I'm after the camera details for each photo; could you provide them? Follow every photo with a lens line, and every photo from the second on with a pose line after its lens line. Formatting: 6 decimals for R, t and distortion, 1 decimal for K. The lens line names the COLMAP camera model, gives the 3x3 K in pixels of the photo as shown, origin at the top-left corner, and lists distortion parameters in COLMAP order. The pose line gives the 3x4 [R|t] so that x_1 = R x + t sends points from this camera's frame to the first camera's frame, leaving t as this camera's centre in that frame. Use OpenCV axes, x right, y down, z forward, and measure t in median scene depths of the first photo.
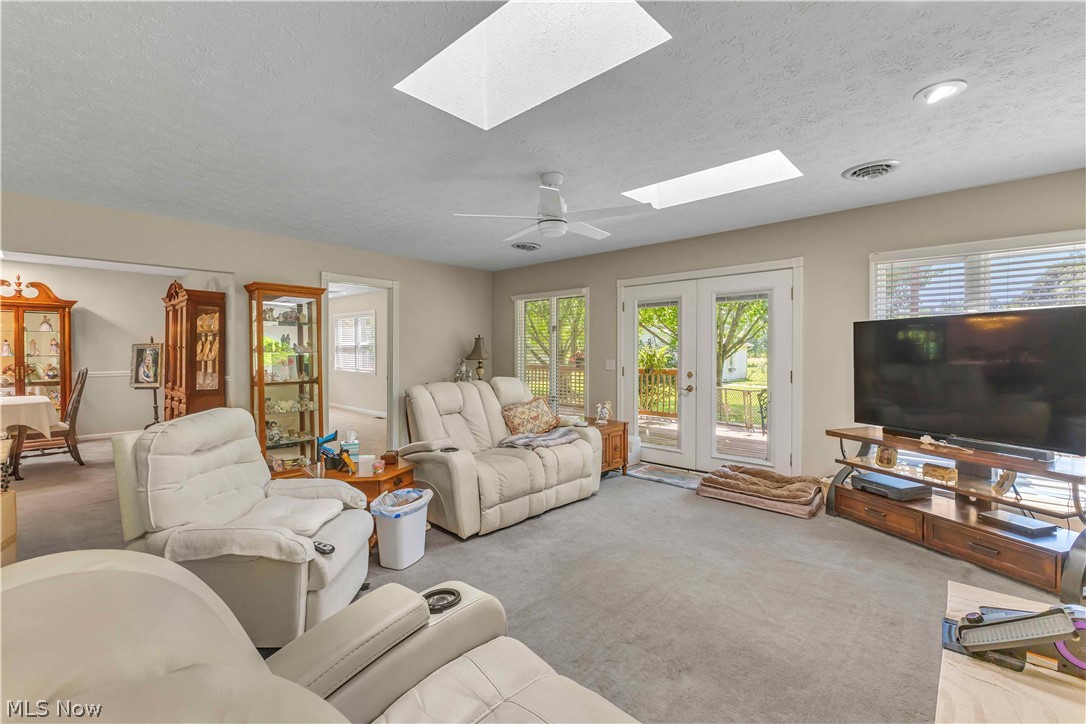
lens RADIAL K [[470.8, 0, 540.7], [0, 470.8, 358.1], [0, 0, 1]] dist [0.007260, 0.000072]
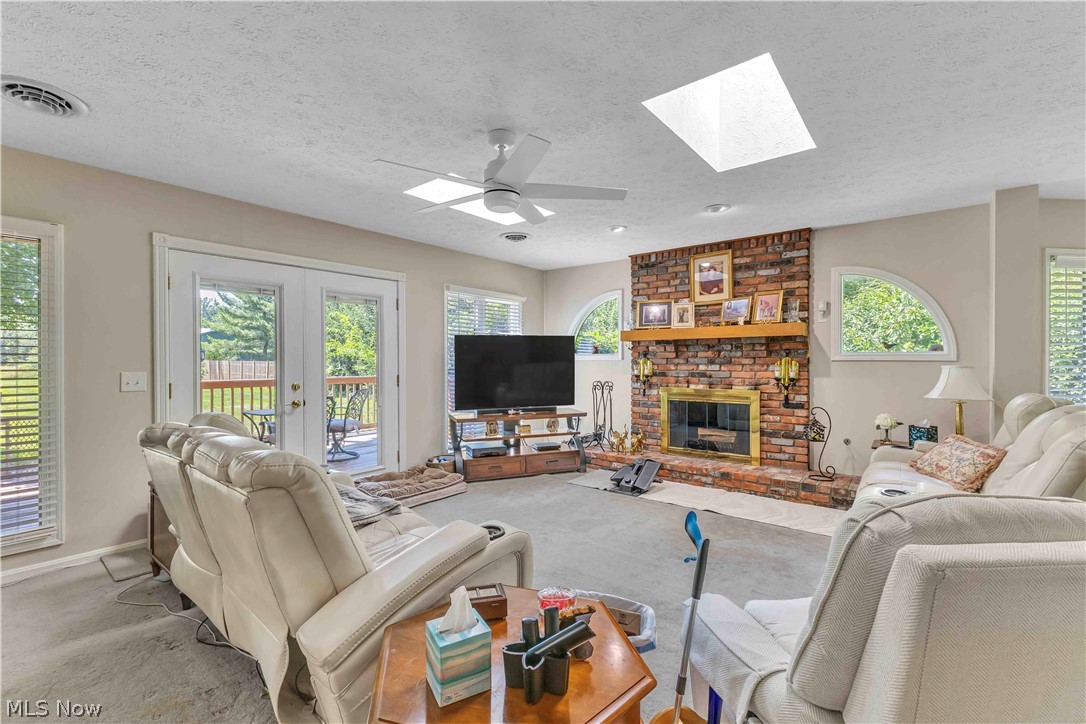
lens RADIAL K [[470.8, 0, 542.8], [0, 470.8, 357.9], [0, 0, 1]] dist [0.007260, 0.000072]
pose [[-0.069751, -0.003463, 0.997558, -0.569127], [0.017379, 0.999838, 0.004686, -0.010780], [-0.997413, 0.017663, -0.069679, 0.726878]]
